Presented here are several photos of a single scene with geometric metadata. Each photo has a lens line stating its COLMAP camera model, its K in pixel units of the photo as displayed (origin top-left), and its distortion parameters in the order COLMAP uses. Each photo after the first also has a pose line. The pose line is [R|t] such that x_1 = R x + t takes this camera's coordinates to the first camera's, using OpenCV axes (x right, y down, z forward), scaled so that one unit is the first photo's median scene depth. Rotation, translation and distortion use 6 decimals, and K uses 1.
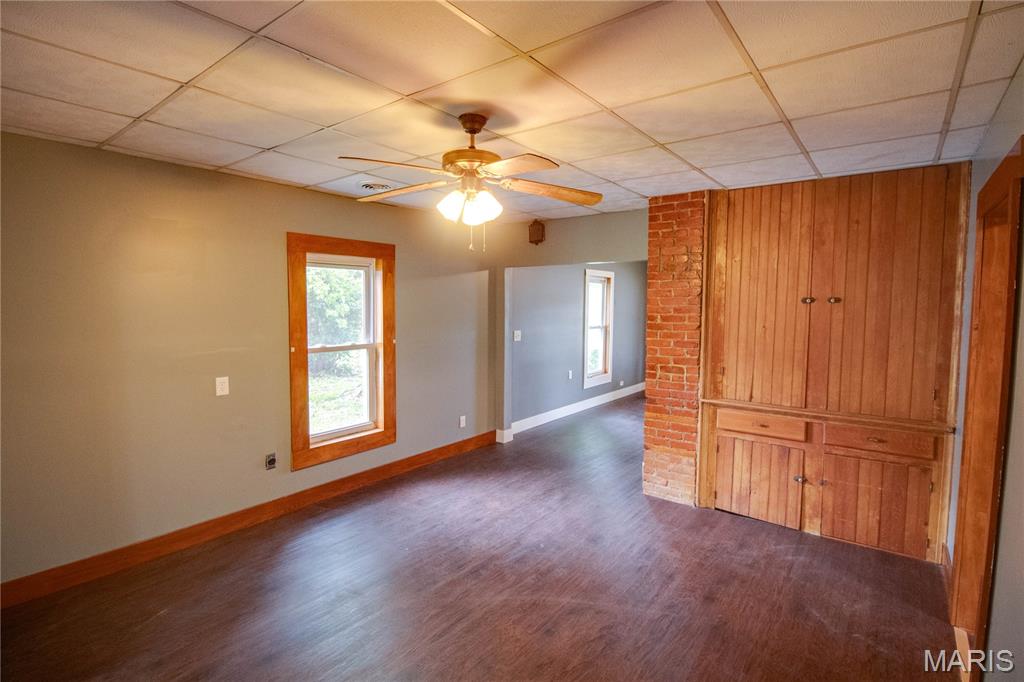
lens RADIAL K [[485.0, 0, 515.1], [0, 485.0, 335.7], [0, 0, 1]] dist [-0.012598, -0.001638]
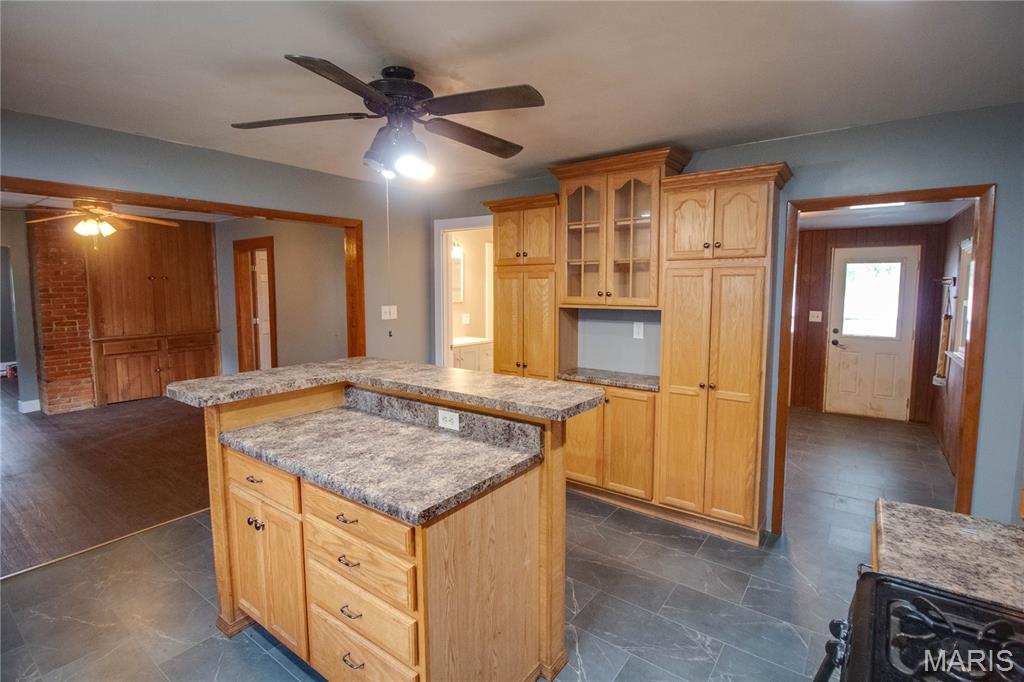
lens RADIAL K [[485.0, 0, 516.6], [0, 485.0, 330.3], [0, 0, 1]] dist [-0.012598, -0.001638]
pose [[-0.027000, -0.098694, 0.994751, -1.272083], [0.065930, 0.992772, 0.100287, 0.035450], [-0.997459, 0.068292, -0.020297, -0.391091]]
